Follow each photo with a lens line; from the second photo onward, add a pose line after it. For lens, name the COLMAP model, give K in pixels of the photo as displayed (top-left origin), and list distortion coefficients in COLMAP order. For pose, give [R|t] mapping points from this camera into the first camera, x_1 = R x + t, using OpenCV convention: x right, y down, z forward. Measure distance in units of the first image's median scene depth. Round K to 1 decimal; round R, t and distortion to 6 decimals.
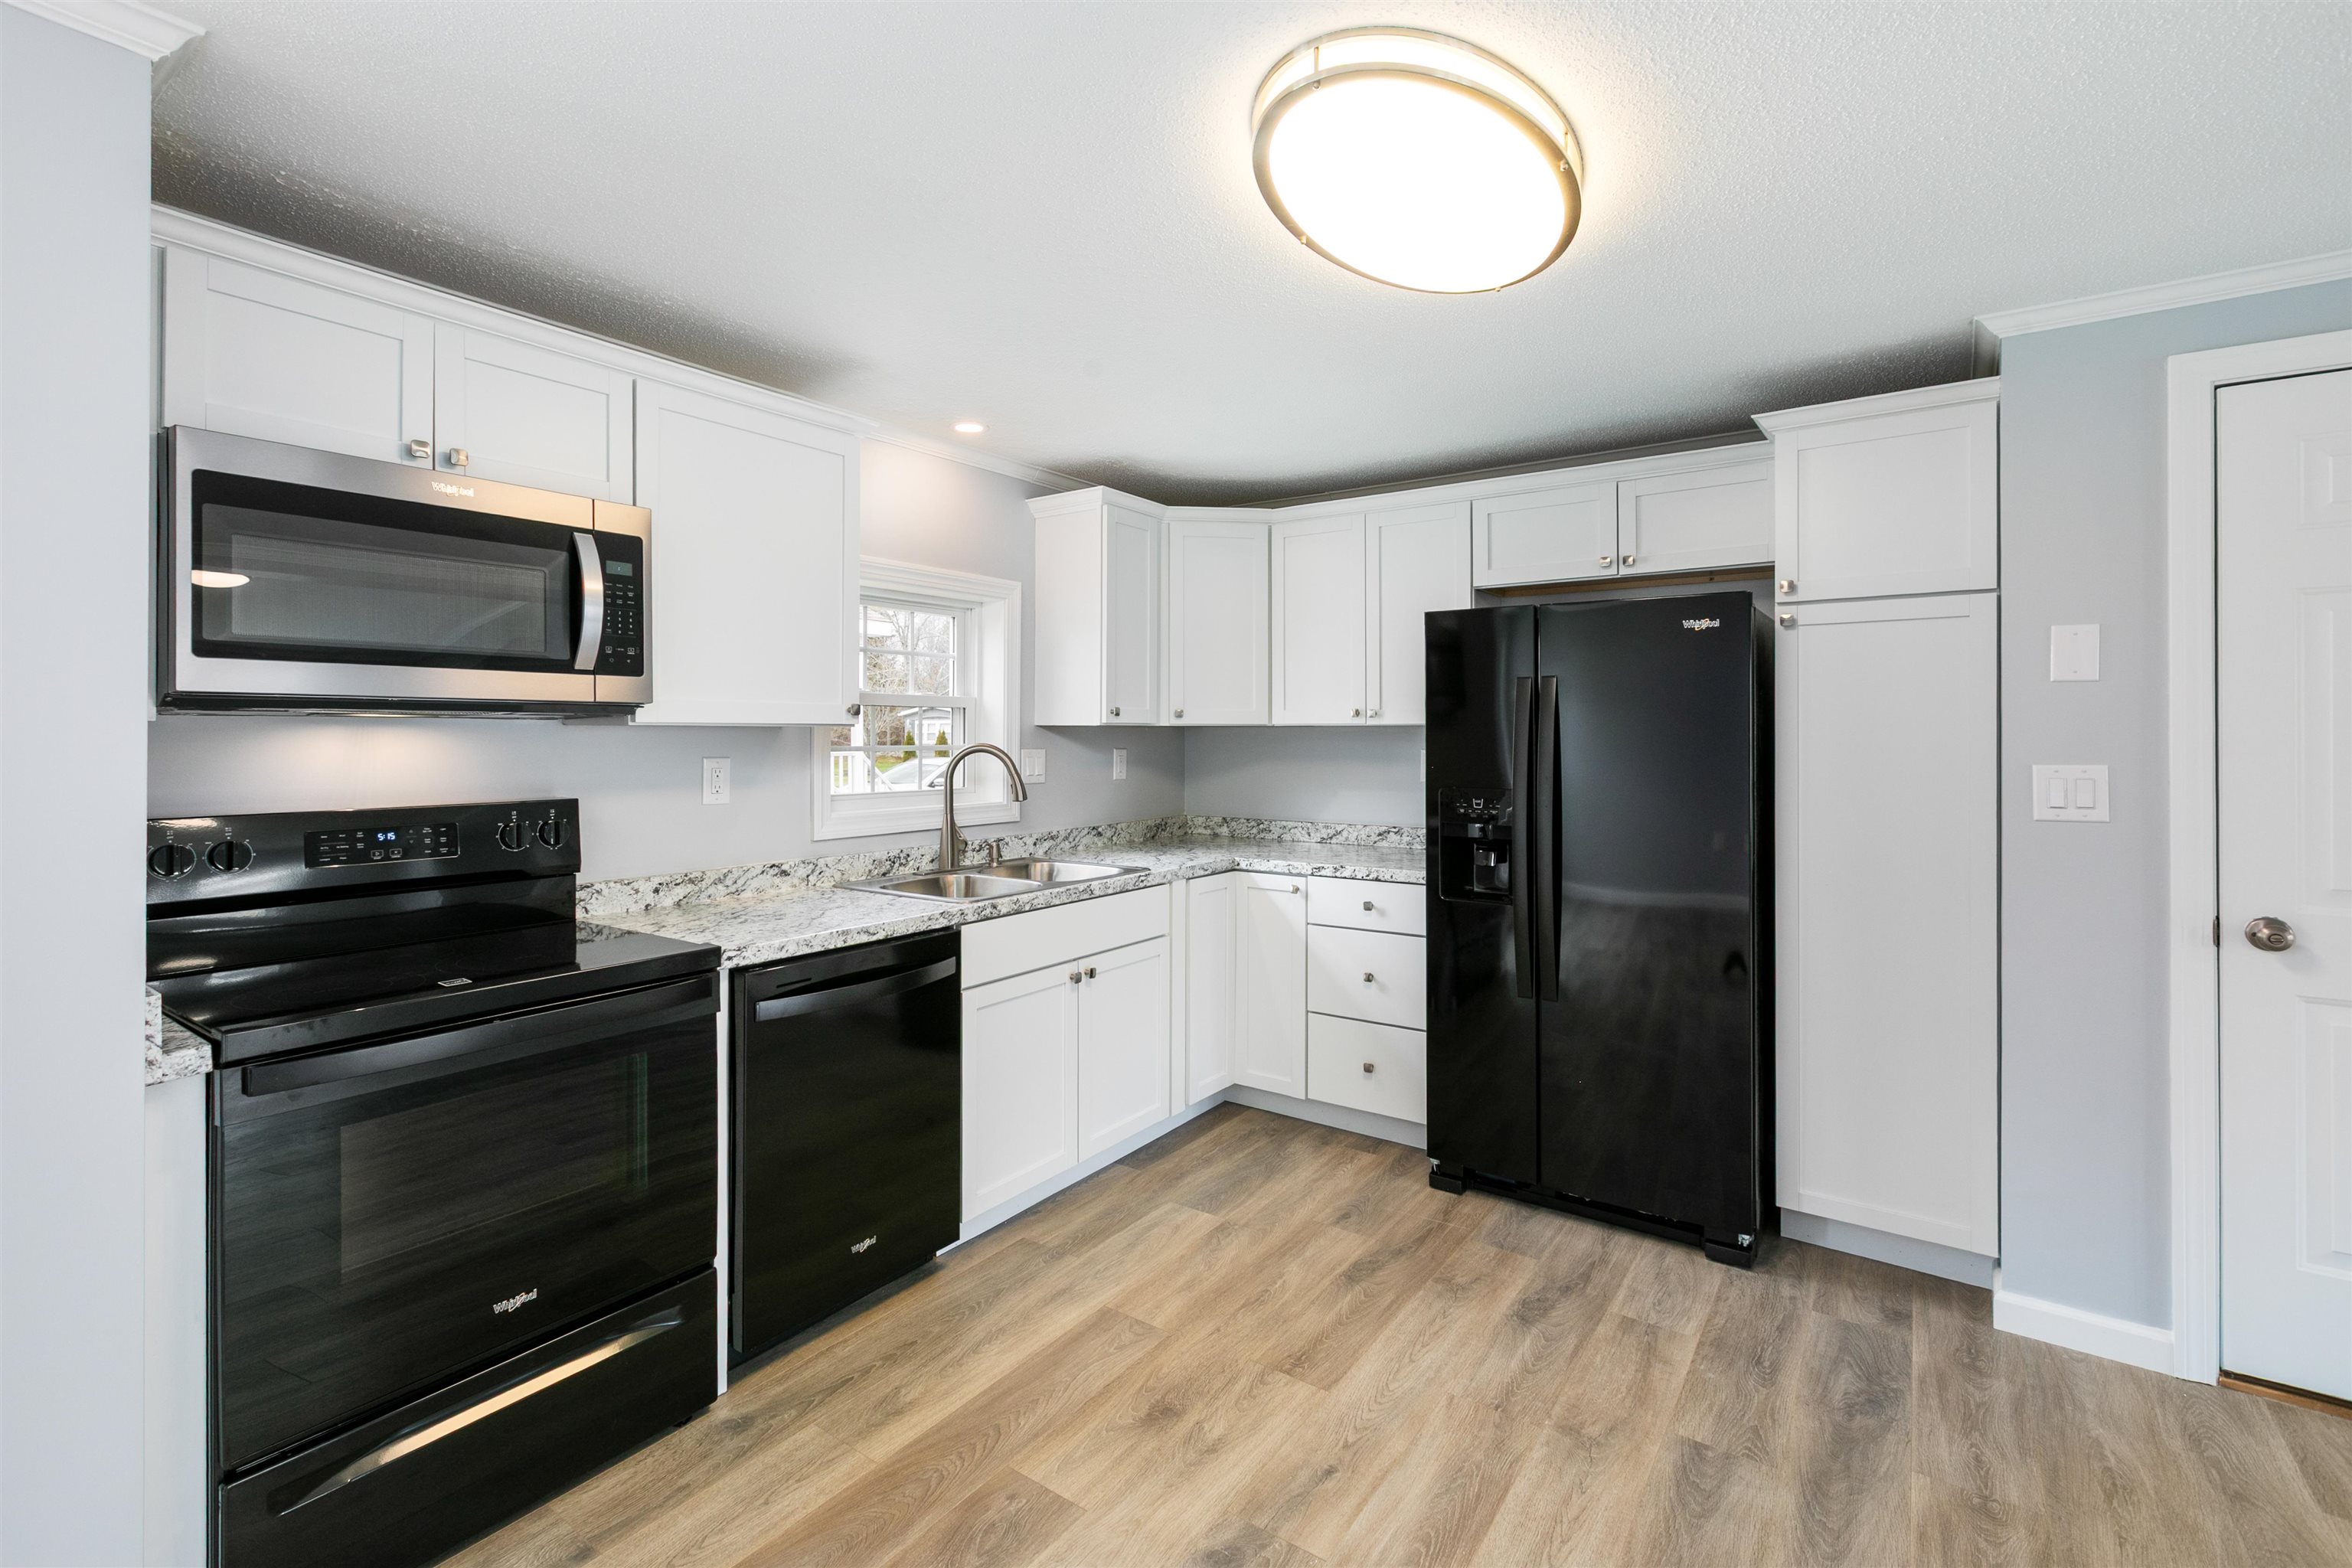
lens RADIAL K [[1058.6, 0, 1138.1], [0, 1058.6, 731.4], [0, 0, 1]] dist [0.000062, 0.000261]
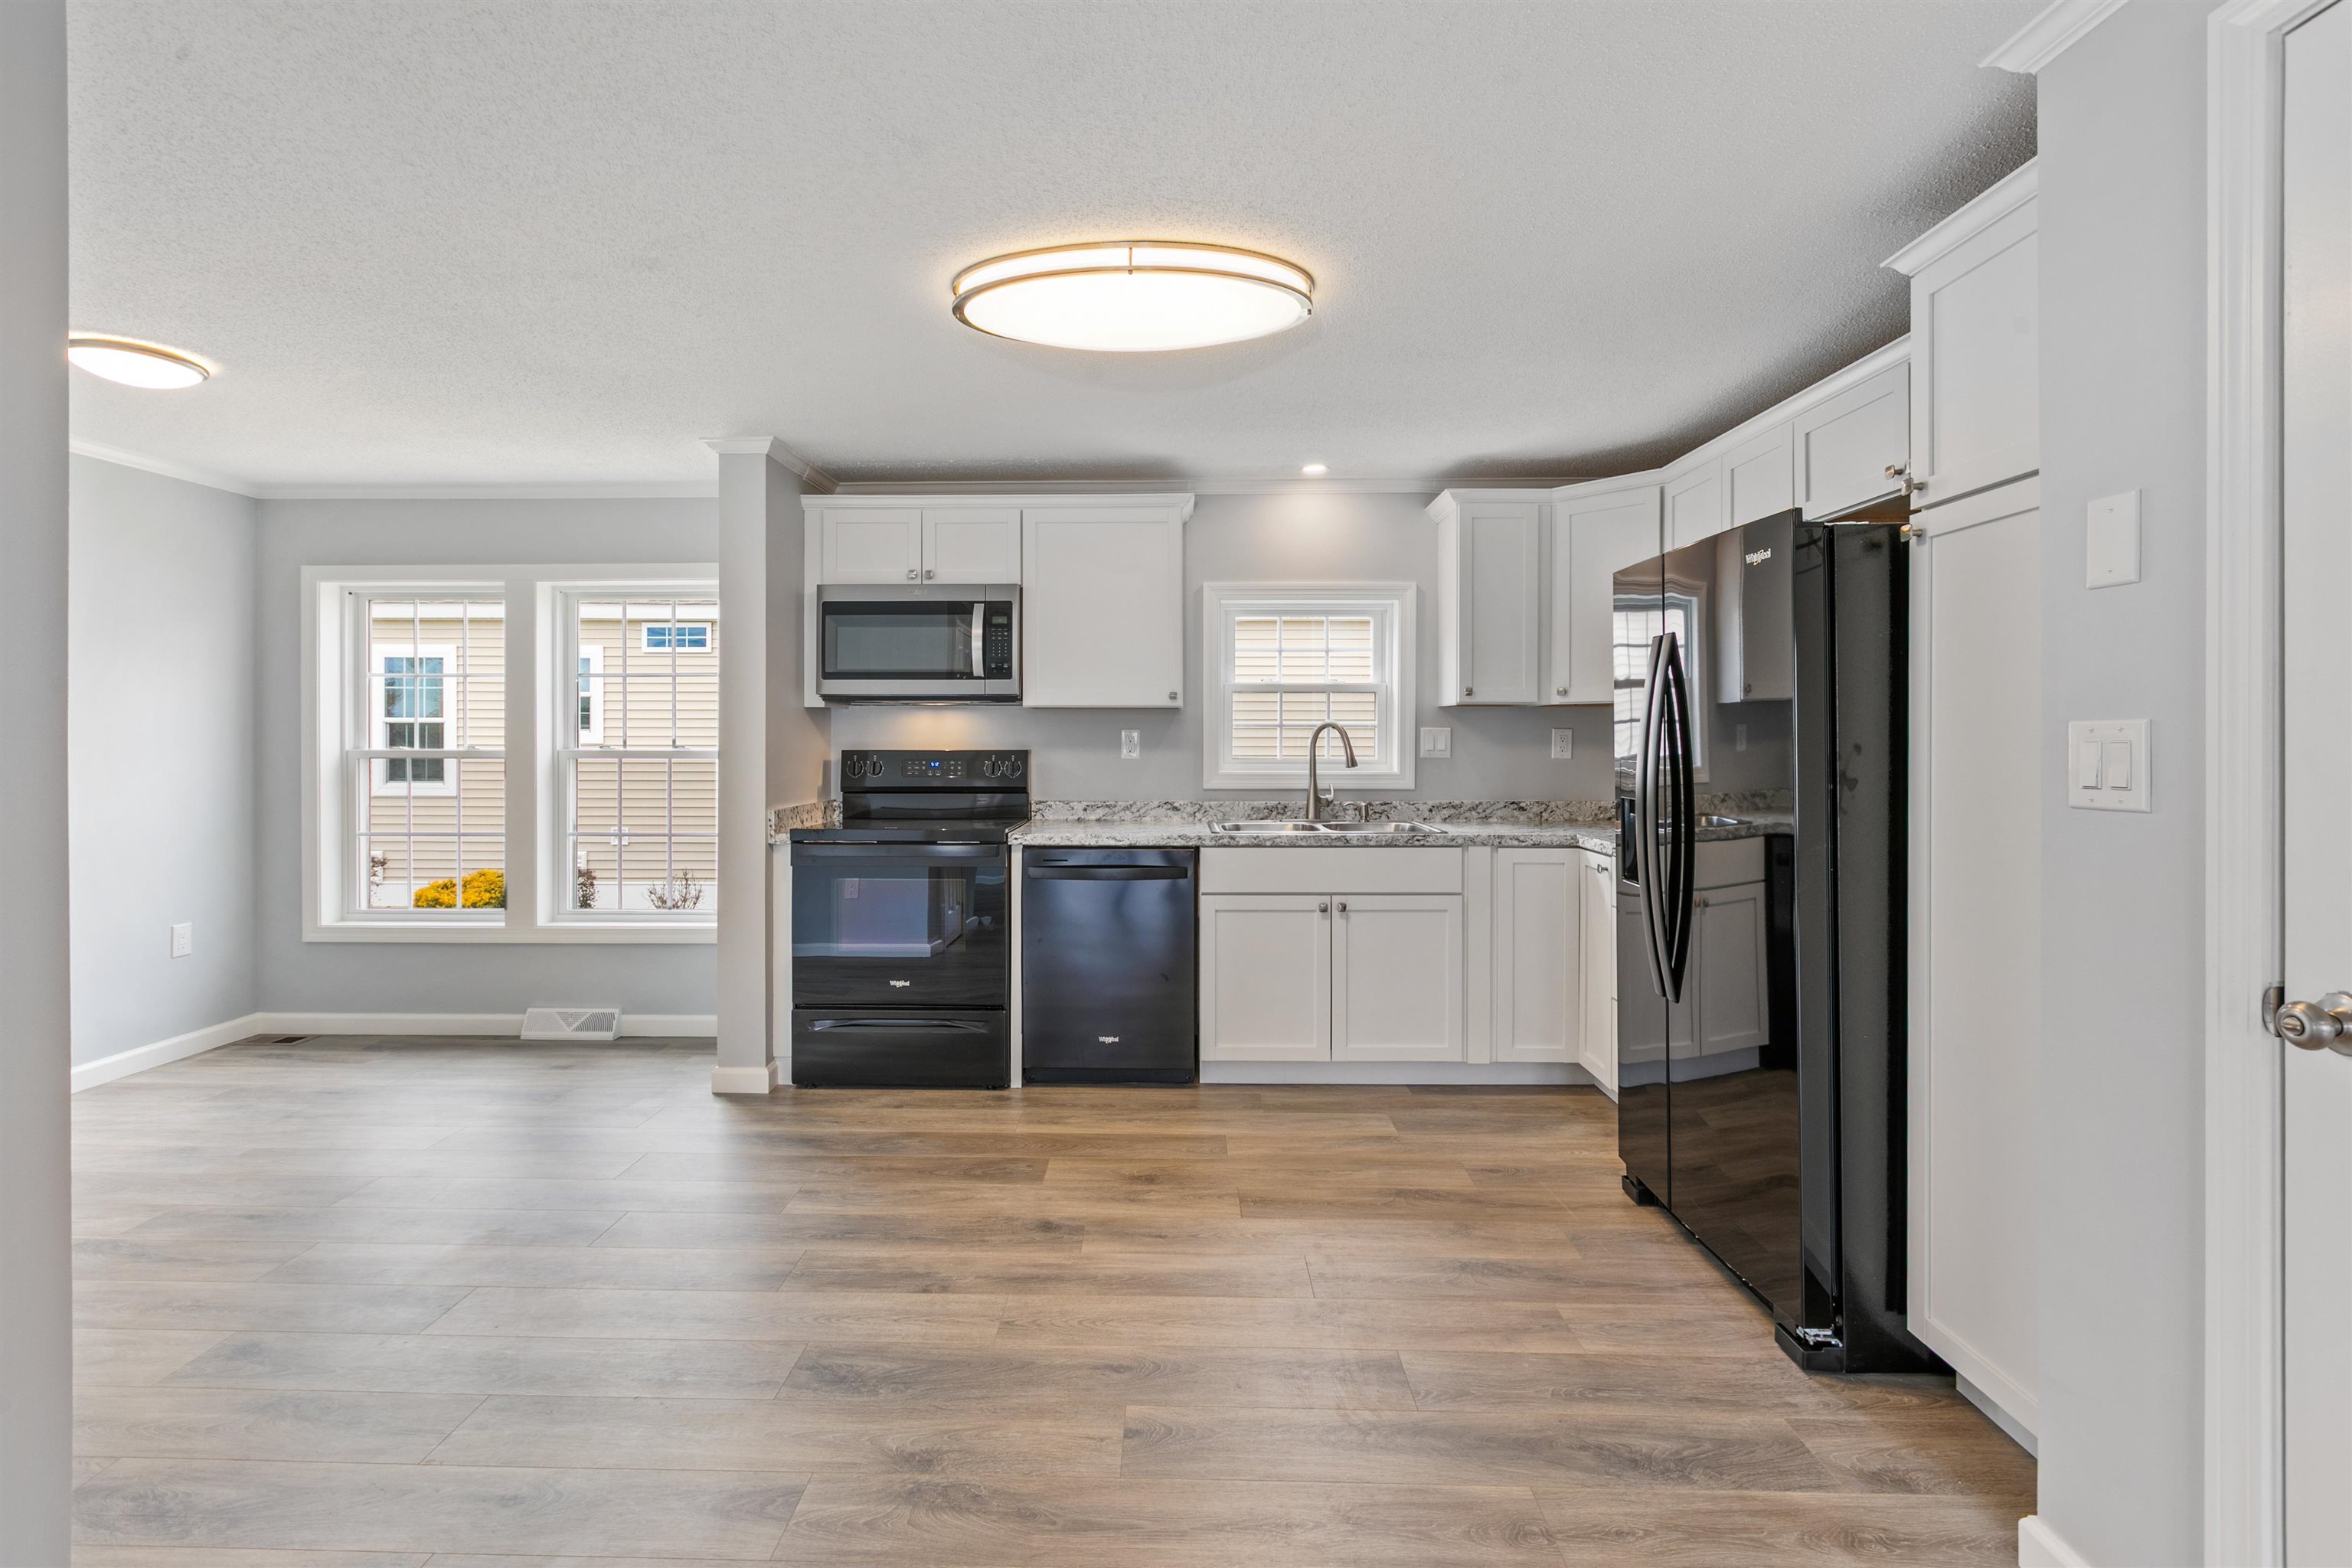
lens RADIAL K [[1051.4, 0, 1147.1], [0, 1051.4, 744.1], [0, 0, 1]] dist [0.000597, -0.000292]
pose [[0.567110, 0.006347, -0.823617, 1.025019], [0.001618, 0.999960, 0.008819, 0.038295], [0.823640, -0.006334, 0.567077, 0.172189]]
